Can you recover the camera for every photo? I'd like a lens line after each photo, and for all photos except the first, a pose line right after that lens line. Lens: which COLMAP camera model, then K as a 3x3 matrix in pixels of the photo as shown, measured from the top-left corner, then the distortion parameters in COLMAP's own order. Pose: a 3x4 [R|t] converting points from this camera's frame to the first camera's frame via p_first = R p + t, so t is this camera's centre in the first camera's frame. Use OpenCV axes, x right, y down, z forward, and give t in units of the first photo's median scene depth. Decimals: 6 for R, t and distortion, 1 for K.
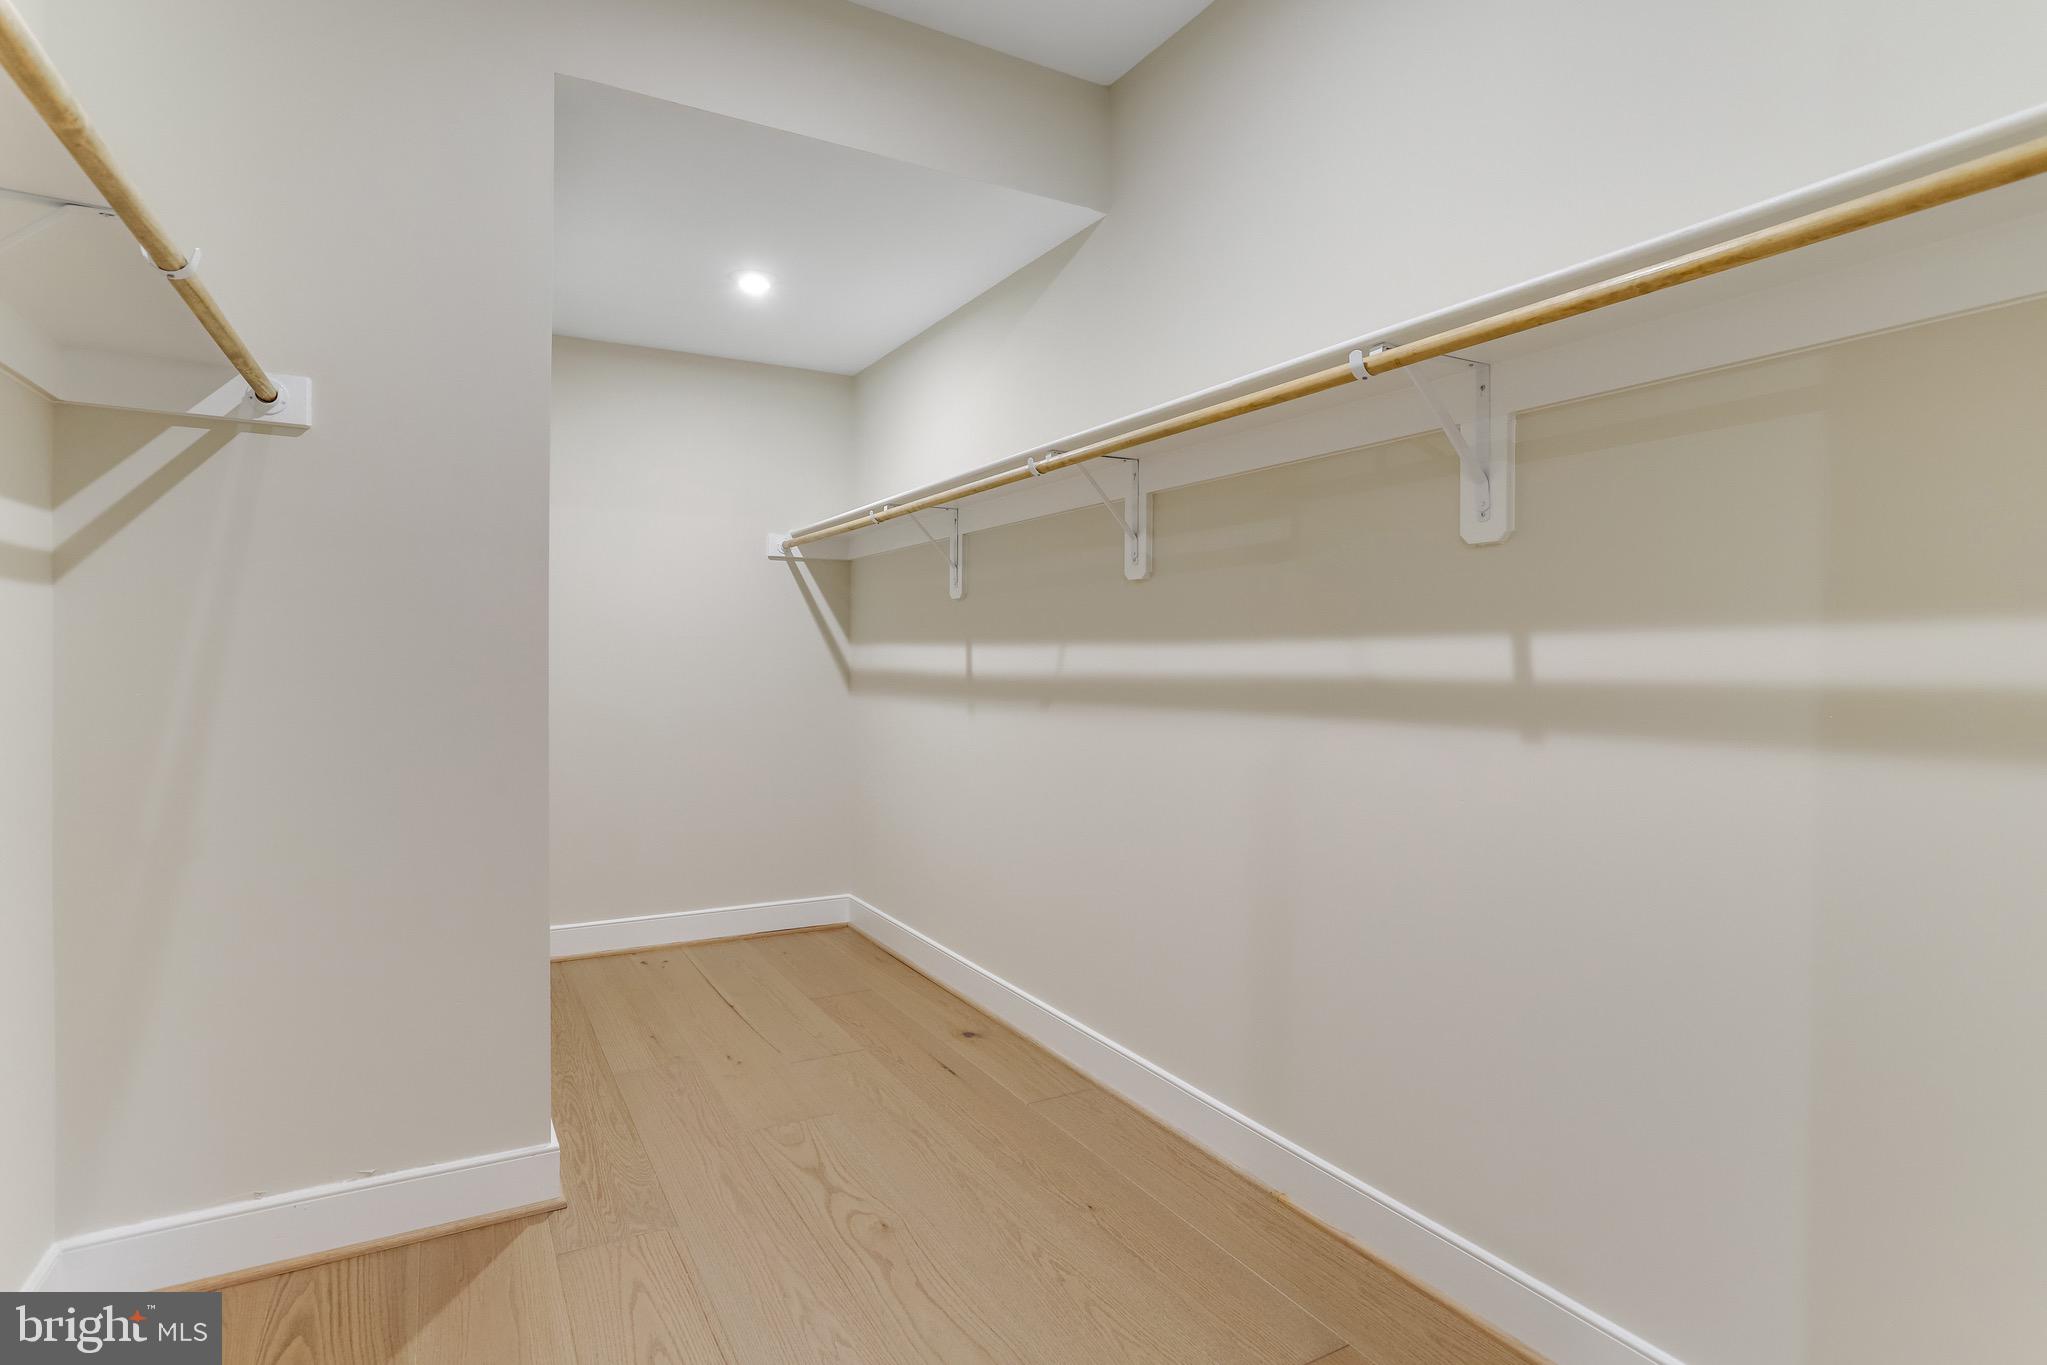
lens RADIAL K [[997.1, 0, 1016.9], [0, 997.1, 659.8], [0, 0, 1]] dist [-0.056232, 0.034243]
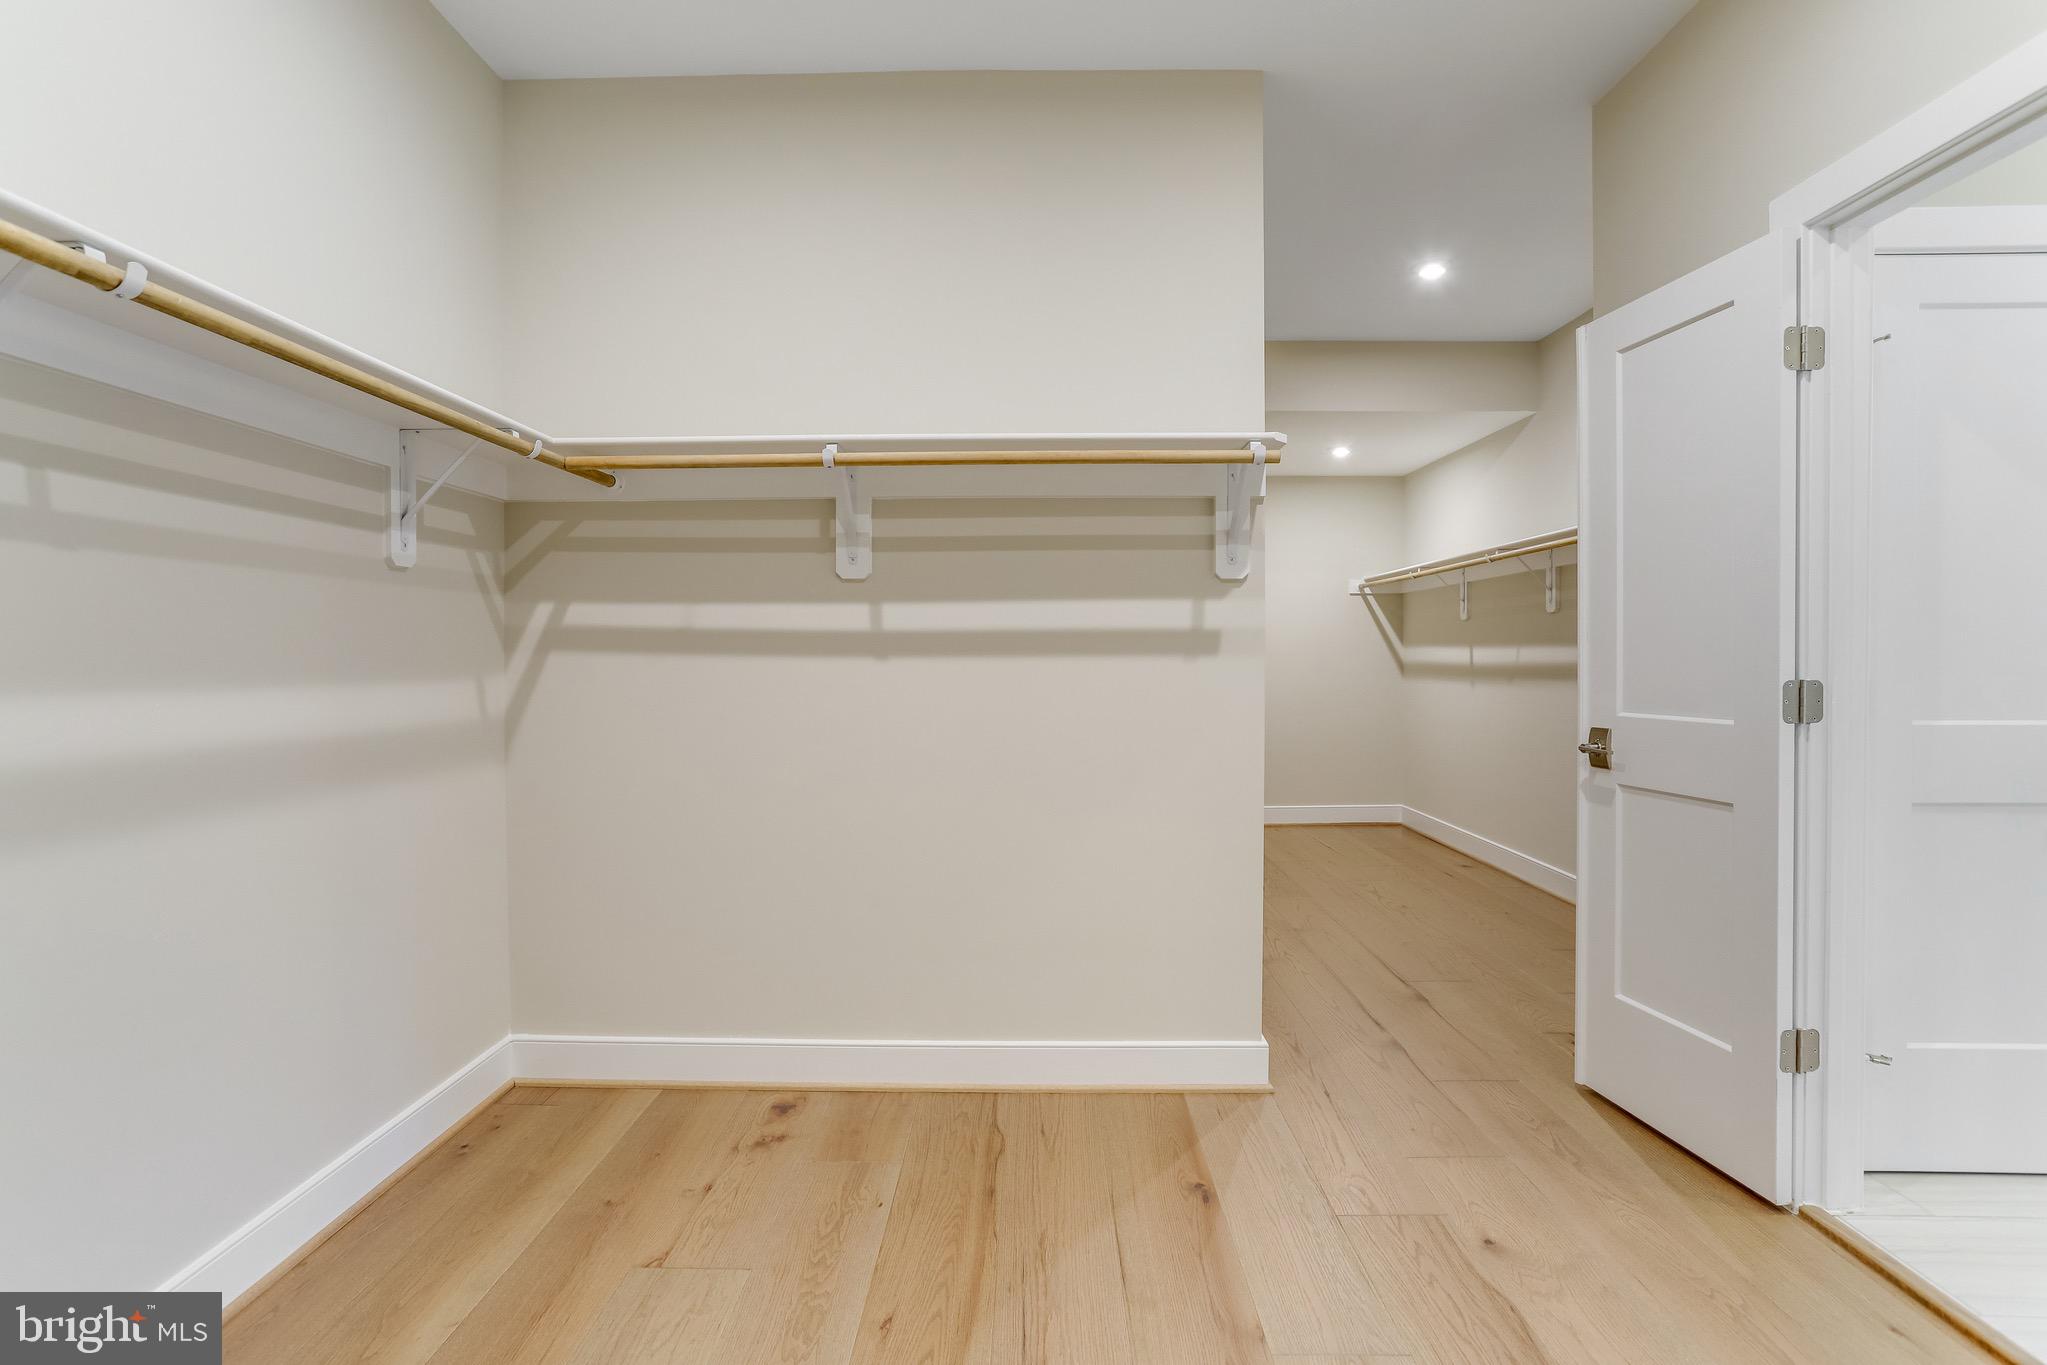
lens RADIAL K [[997.1, 0, 1016.9], [0, 997.1, 659.8], [0, 0, 1]] dist [-0.056232, 0.034243]
pose [[0.846088, -0.002062, -0.533039, 0.193060], [0.002917, 0.999995, 0.000762, 0.003490], [0.533035, -0.002200, 0.846090, -0.836533]]
